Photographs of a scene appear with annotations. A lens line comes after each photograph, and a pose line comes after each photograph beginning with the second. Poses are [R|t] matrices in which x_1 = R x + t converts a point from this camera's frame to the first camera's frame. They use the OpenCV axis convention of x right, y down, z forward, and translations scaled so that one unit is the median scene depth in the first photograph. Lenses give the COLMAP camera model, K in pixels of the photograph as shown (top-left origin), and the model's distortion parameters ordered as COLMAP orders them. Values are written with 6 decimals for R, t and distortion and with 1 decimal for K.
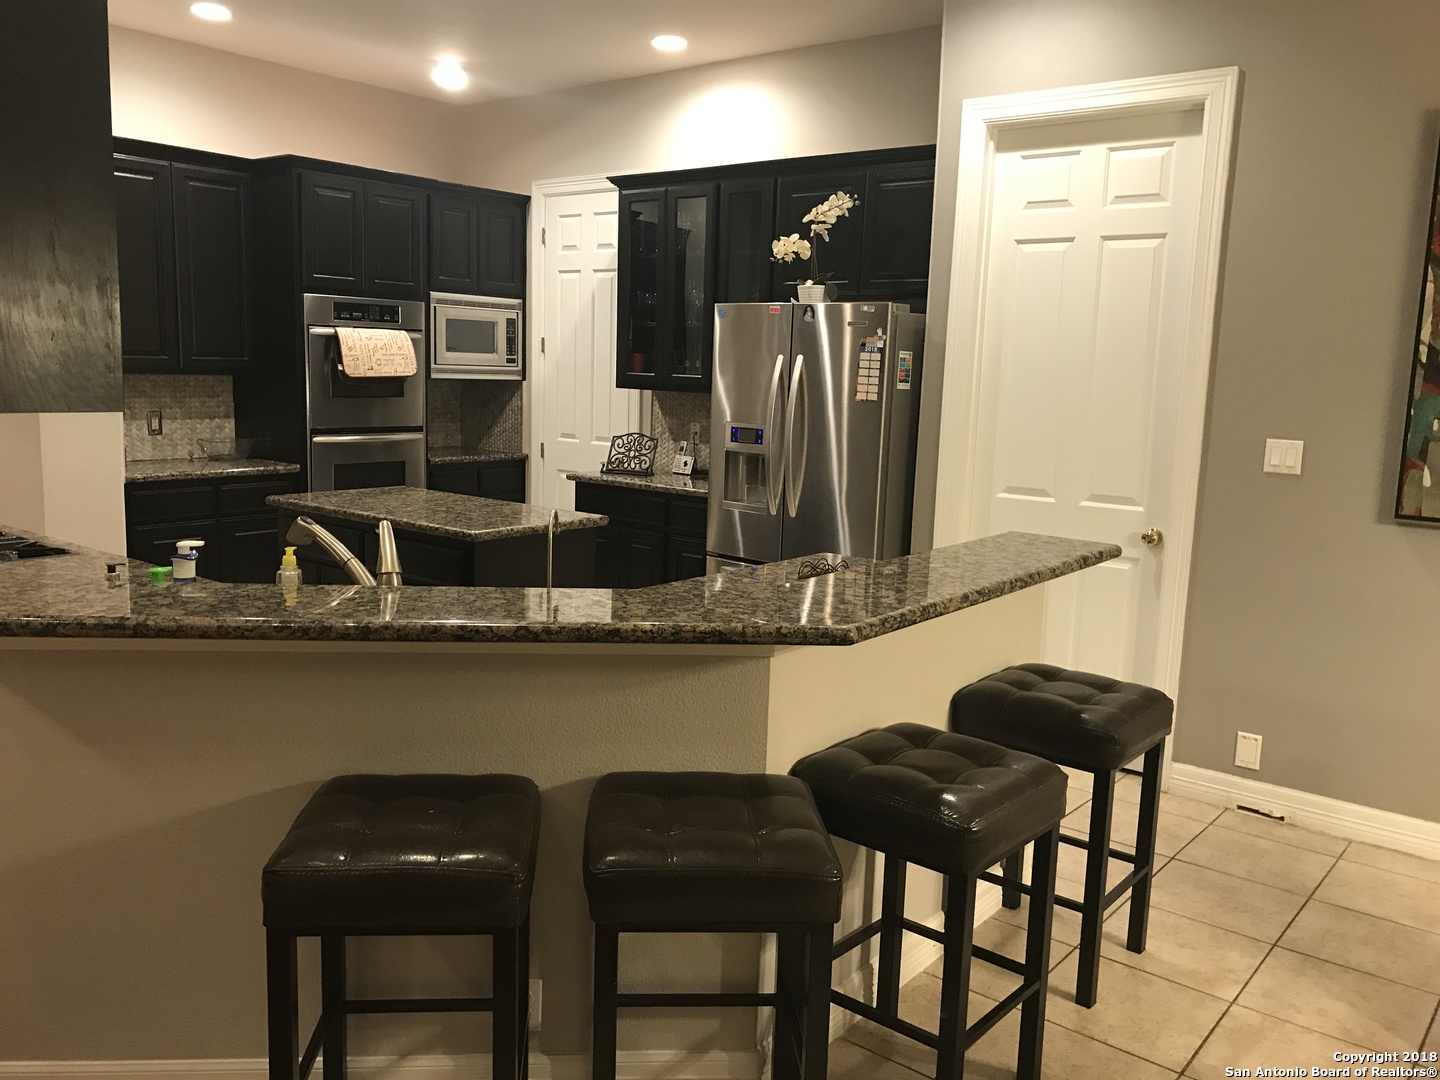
lens RADIAL K [[1181.9, 0, 702.1], [0, 1181.9, 541.5], [0, 0, 1]] dist [0.056093, -0.078707]
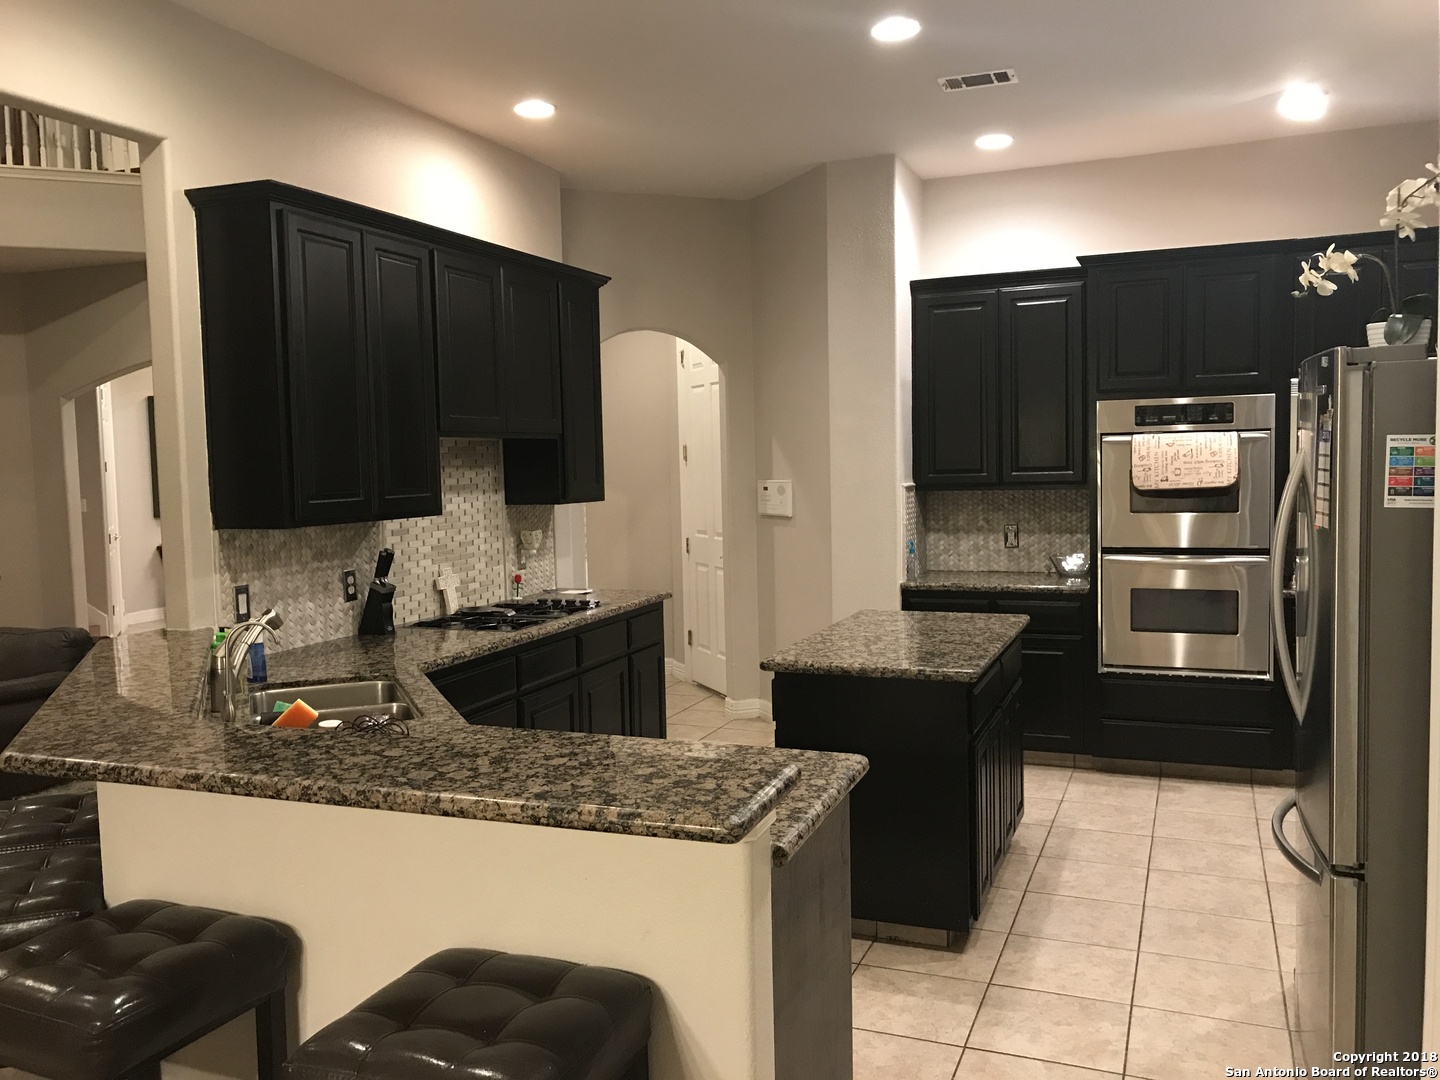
lens RADIAL K [[1181.9, 0, 702.1], [0, 1181.9, 541.5], [0, 0, 1]] dist [0.056093, -0.078707]
pose [[0.280415, 0.030709, -0.959388, 0.453613], [-0.113622, 0.993523, -0.001408, -0.062543], [0.953130, 0.109402, 0.282088, 0.448135]]
